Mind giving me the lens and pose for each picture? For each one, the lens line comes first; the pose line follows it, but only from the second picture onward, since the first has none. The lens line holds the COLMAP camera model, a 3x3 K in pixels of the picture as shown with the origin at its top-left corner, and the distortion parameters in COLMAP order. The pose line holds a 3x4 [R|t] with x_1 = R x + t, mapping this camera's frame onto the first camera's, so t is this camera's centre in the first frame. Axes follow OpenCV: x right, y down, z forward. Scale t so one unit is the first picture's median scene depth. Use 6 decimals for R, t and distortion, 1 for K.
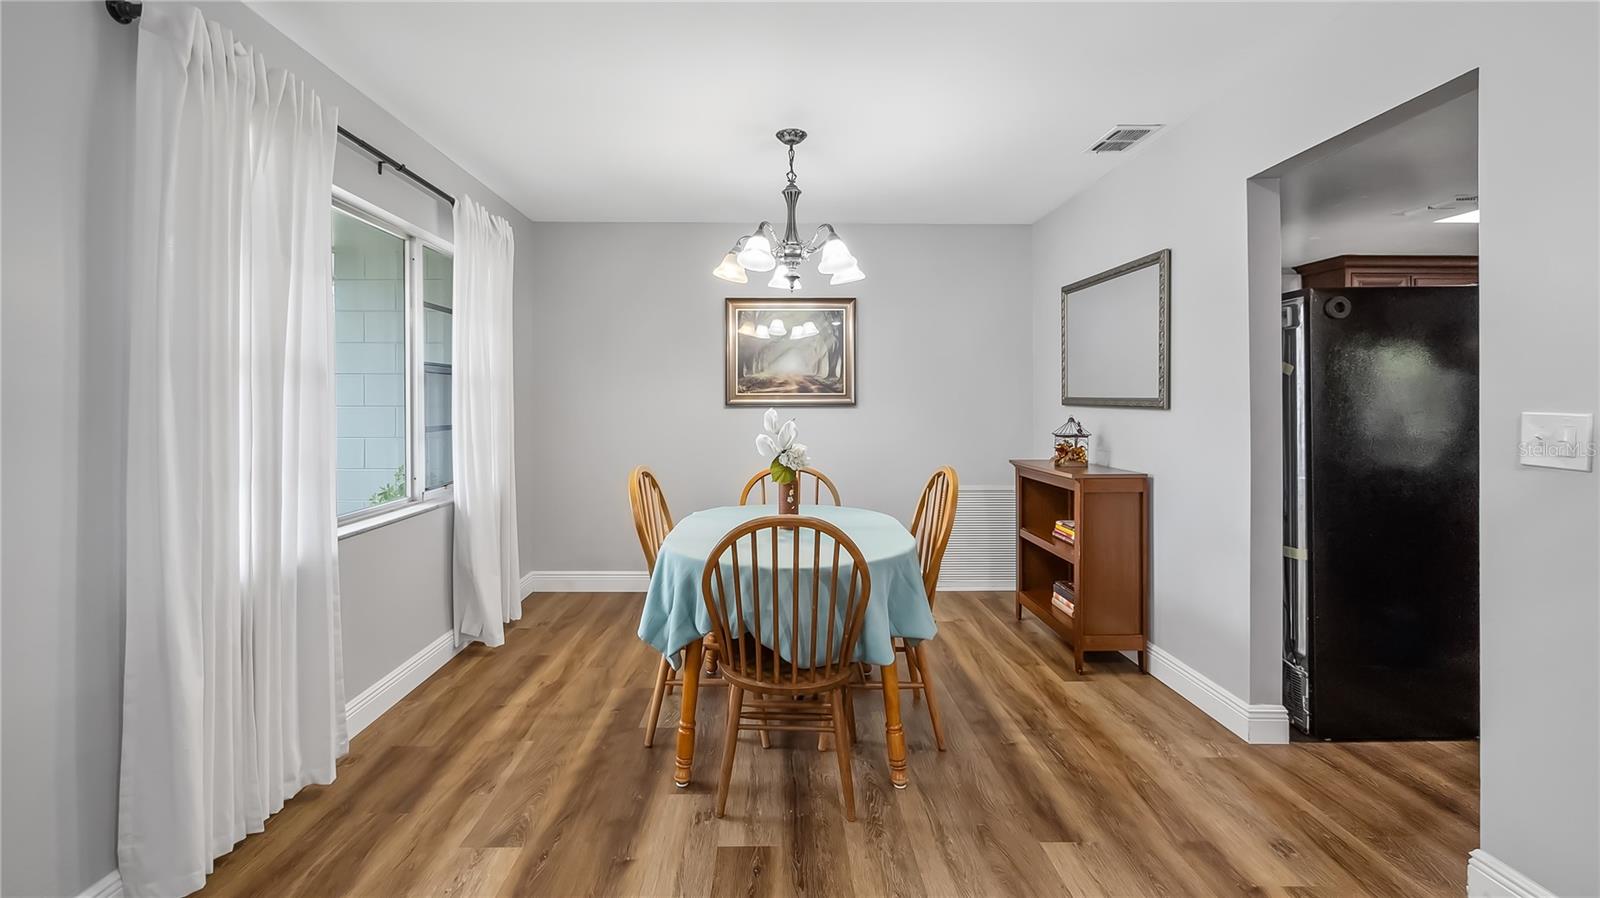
lens RADIAL K [[640.4, 0, 772.1], [0, 640.4, 408.5], [0, 0, 1]] dist [-0.000863, -0.000019]
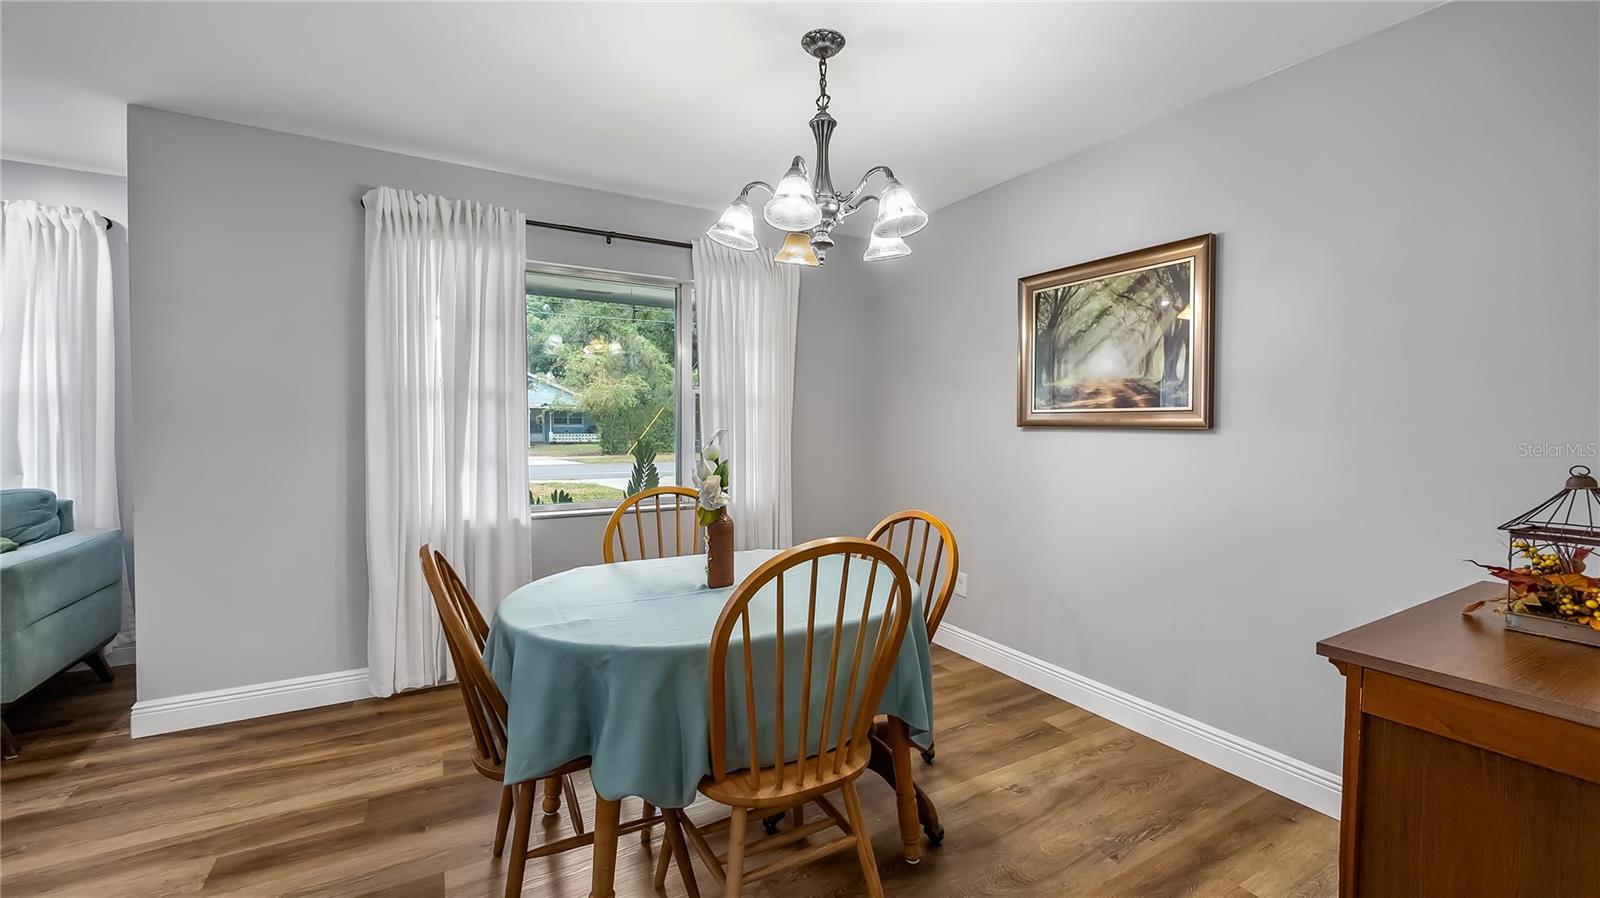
lens RADIAL K [[630.5, 0, 800.0], [0, 630.5, 449.0], [0, 0, 1]] dist [-0.000444, -0.000067]
pose [[0.503735, 0.038682, -0.862992, 0.595382], [-0.012524, 0.999219, 0.037477, -0.004284], [0.863768, -0.008071, 0.503826, 0.586824]]
